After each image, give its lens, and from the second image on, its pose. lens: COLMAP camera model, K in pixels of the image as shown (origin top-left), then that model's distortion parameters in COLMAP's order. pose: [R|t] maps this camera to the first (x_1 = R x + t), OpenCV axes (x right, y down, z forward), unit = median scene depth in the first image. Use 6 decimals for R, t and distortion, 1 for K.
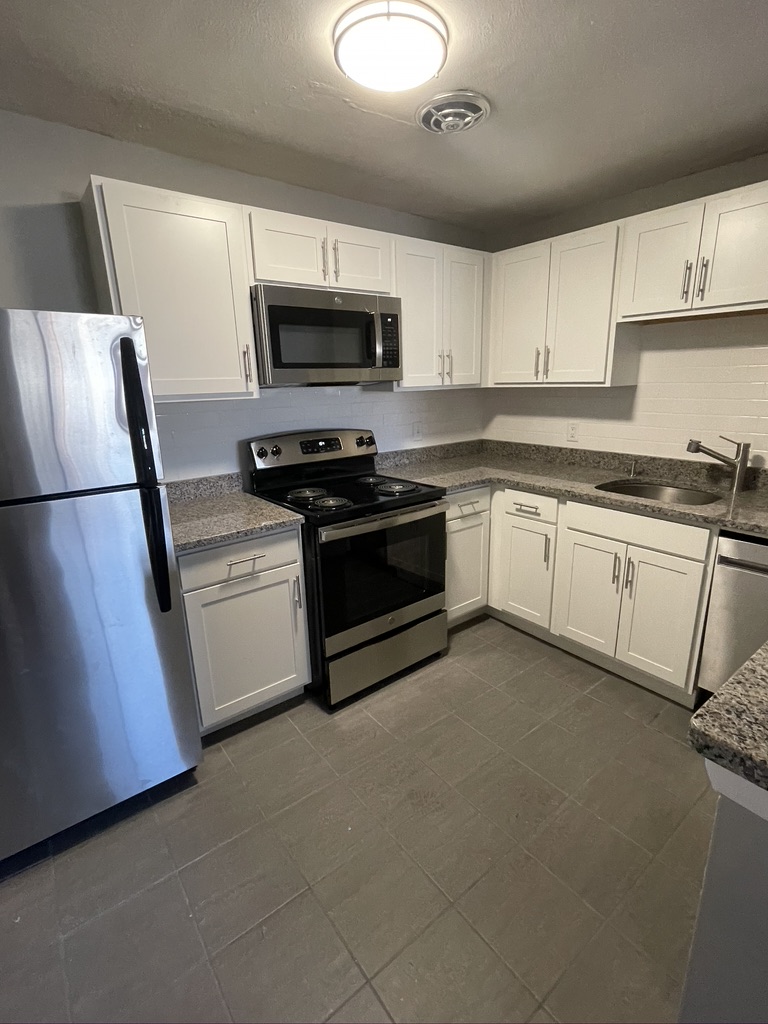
lens RADIAL K [[485.4, 0, 388.6], [0, 485.4, 510.4], [0, 0, 1]] dist [-0.004506, -0.001343]
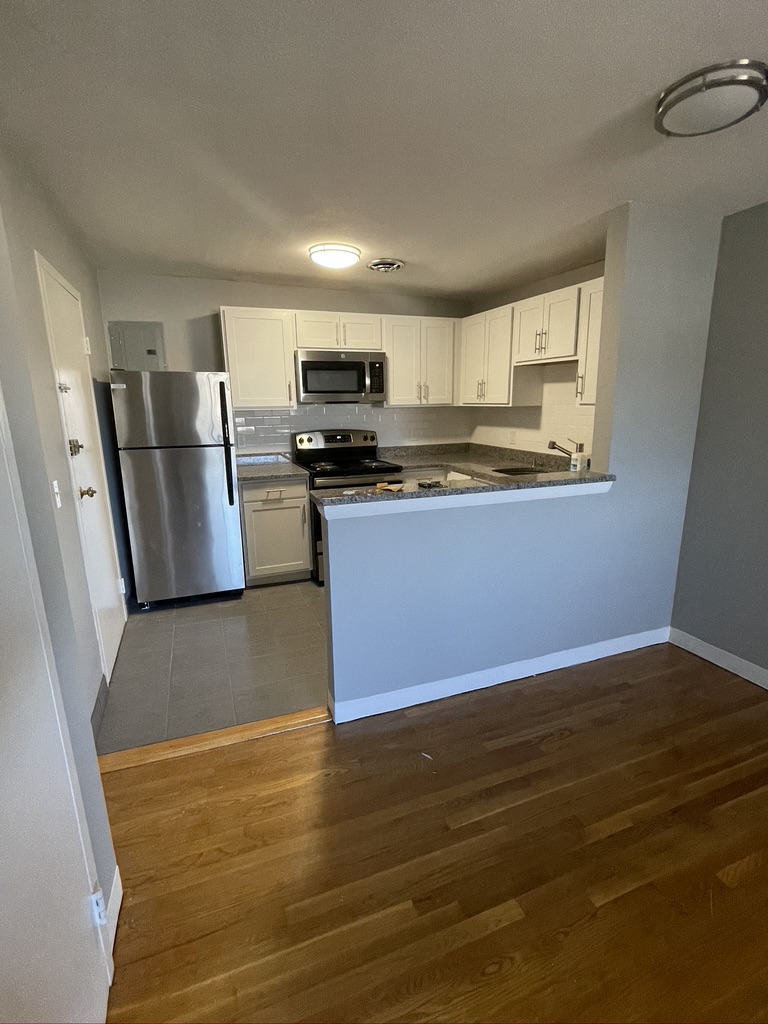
lens RADIAL K [[486.1, 0, 389.1], [0, 486.1, 512.2], [0, 0, 1]] dist [-0.003244, -0.001025]
pose [[0.958960, 0.074326, -0.273625, 0.563089], [-0.083420, 0.996277, -0.021733, 0.157212], [0.270991, 0.043667, 0.961591, -0.619211]]
